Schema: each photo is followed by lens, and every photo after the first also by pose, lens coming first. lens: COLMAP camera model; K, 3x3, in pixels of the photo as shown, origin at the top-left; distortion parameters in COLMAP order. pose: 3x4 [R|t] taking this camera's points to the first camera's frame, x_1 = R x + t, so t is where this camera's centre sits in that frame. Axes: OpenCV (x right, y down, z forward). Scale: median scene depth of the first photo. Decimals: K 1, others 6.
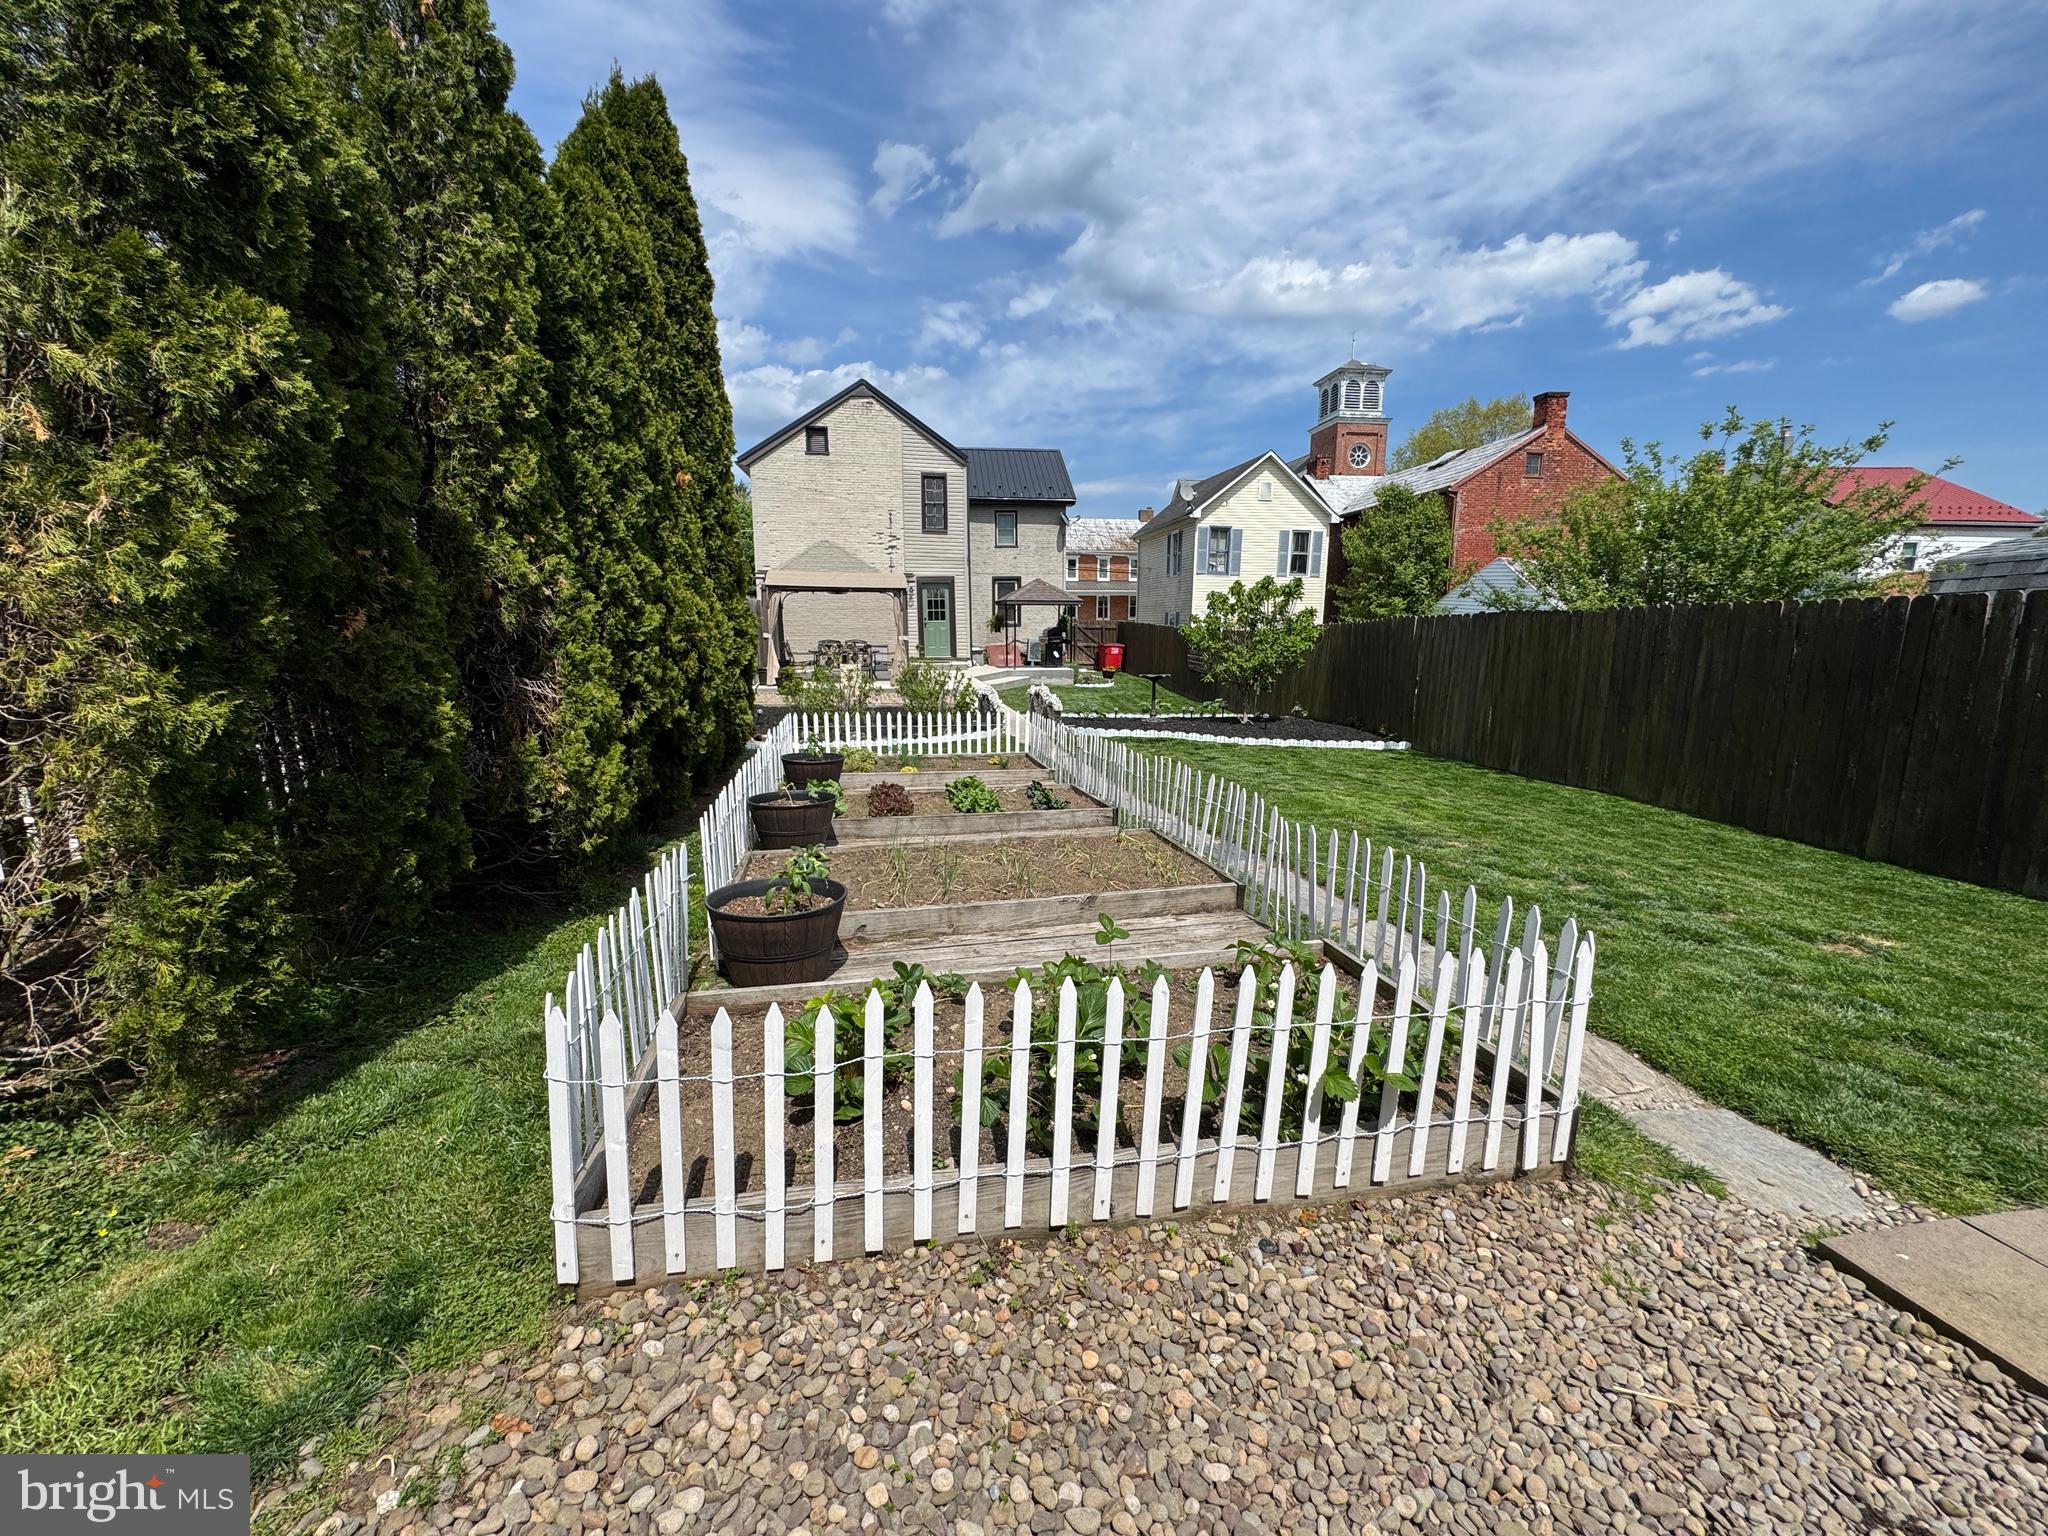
lens RADIAL K [[814.3, 0, 1027.5], [0, 814.3, 785.1], [0, 0, 1]] dist [-0.003370, 0.000659]
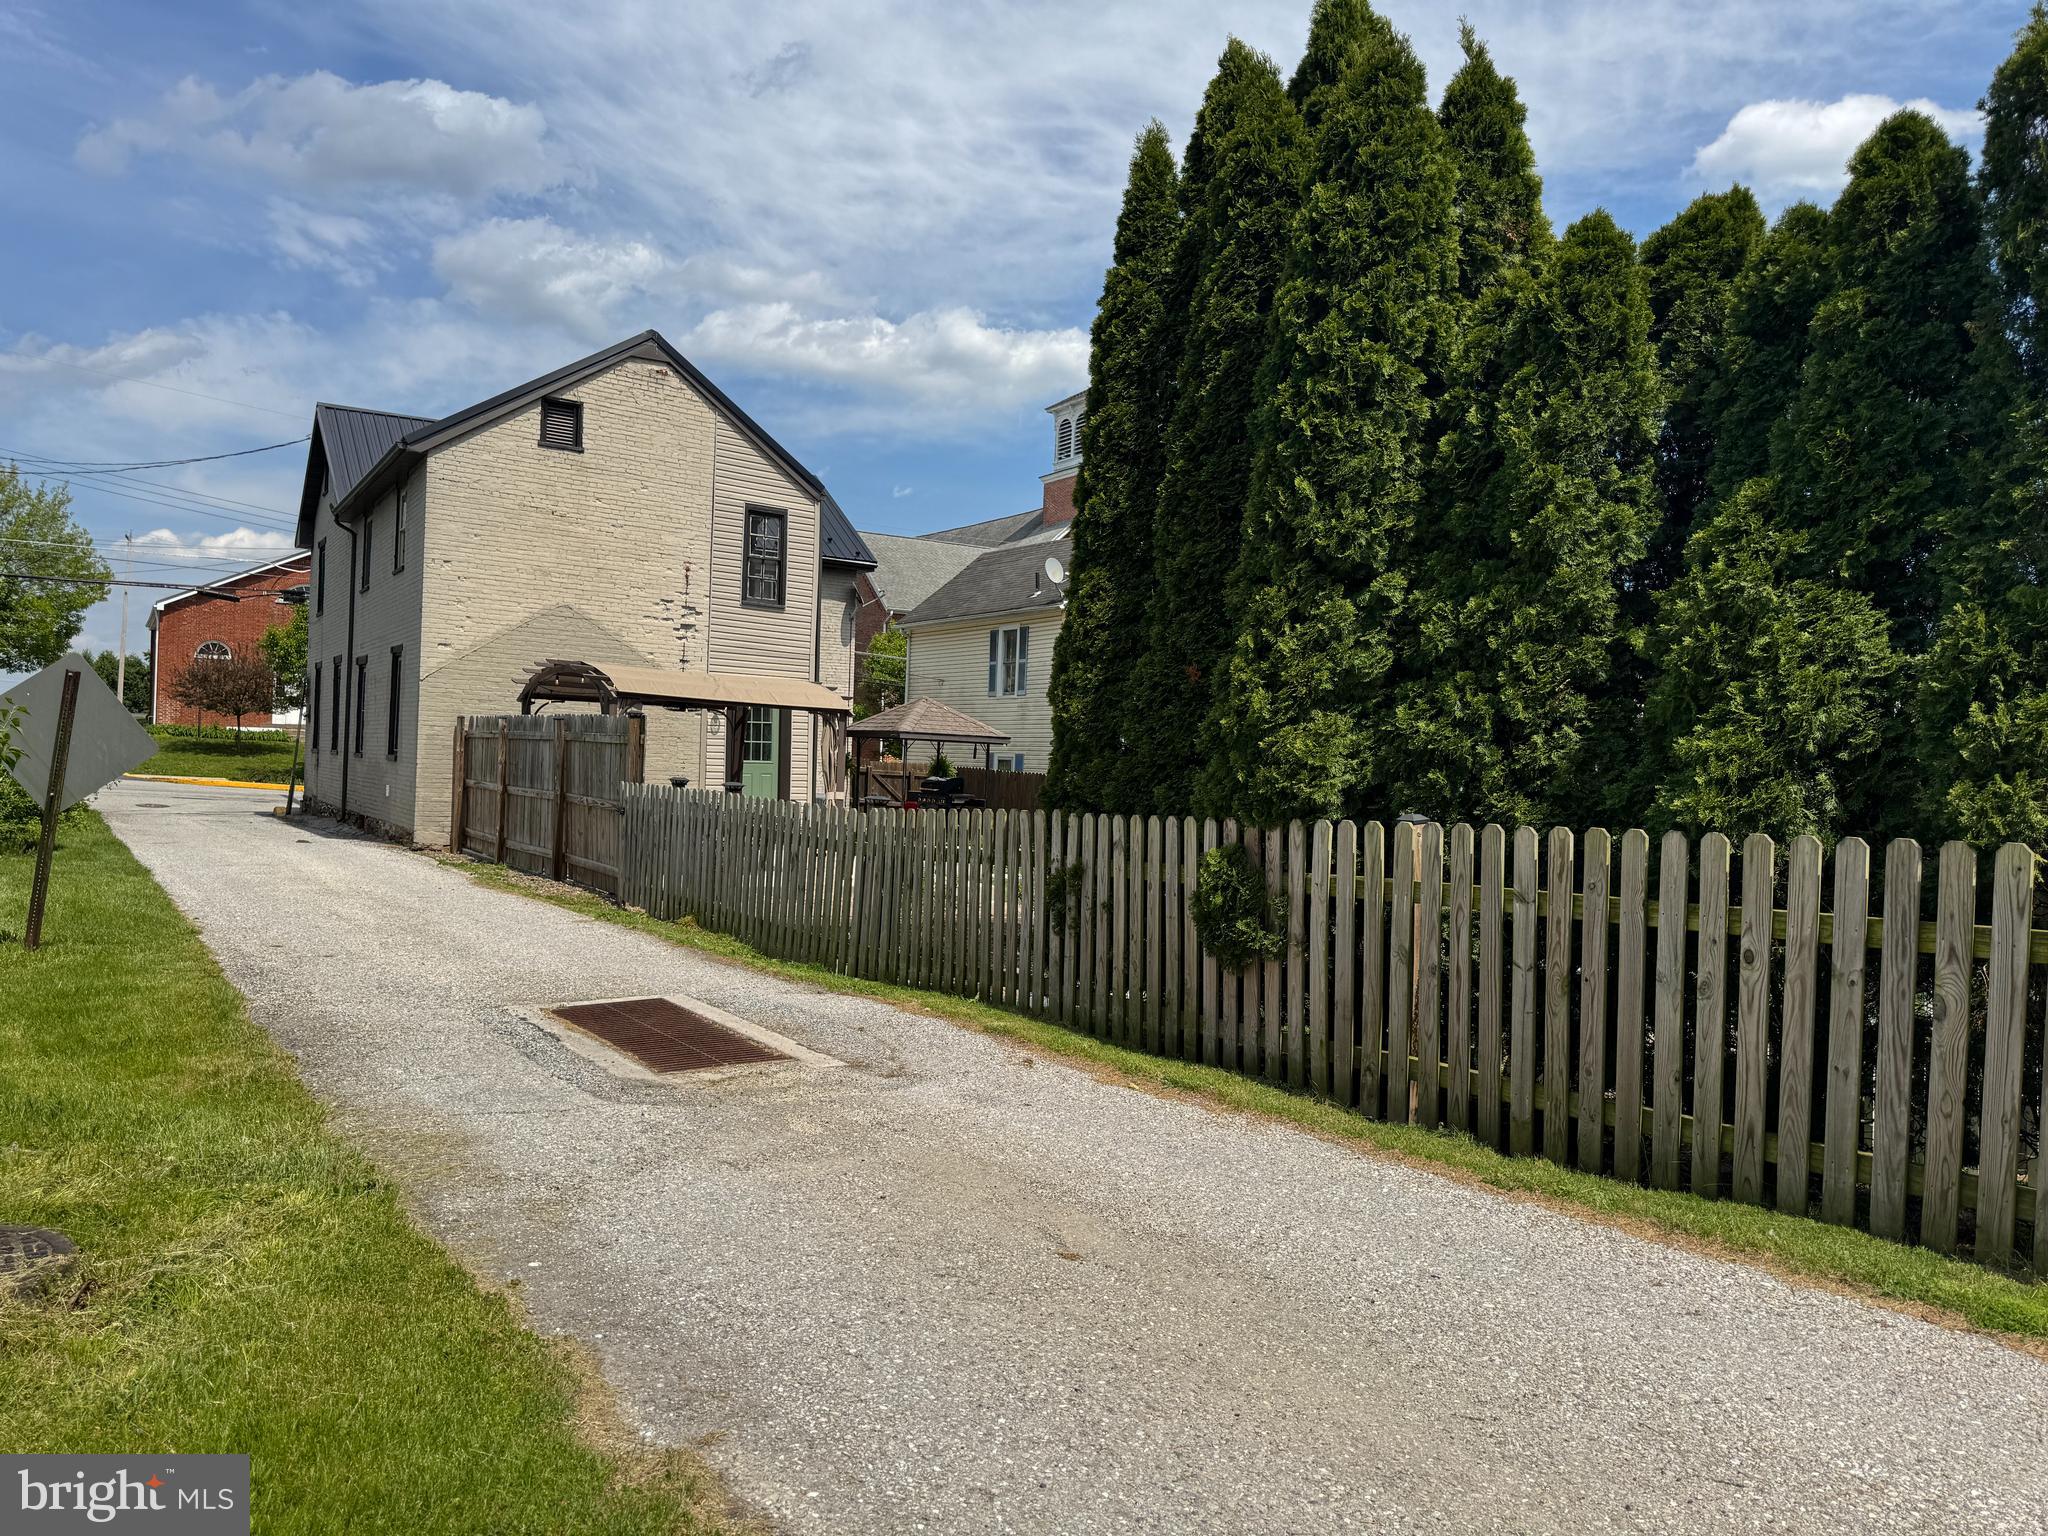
lens RADIAL K [[1432.8, 0, 1024.7], [0, 1432.8, 833.1], [0, 0, 1]] dist [0.055157, -0.066534]
pose [[0.912142, 0.016074, 0.409560, -1.400250], [0.041979, 0.990313, -0.132359, -0.056388], [-0.407720, 0.137923, 0.902631, 0.171334]]
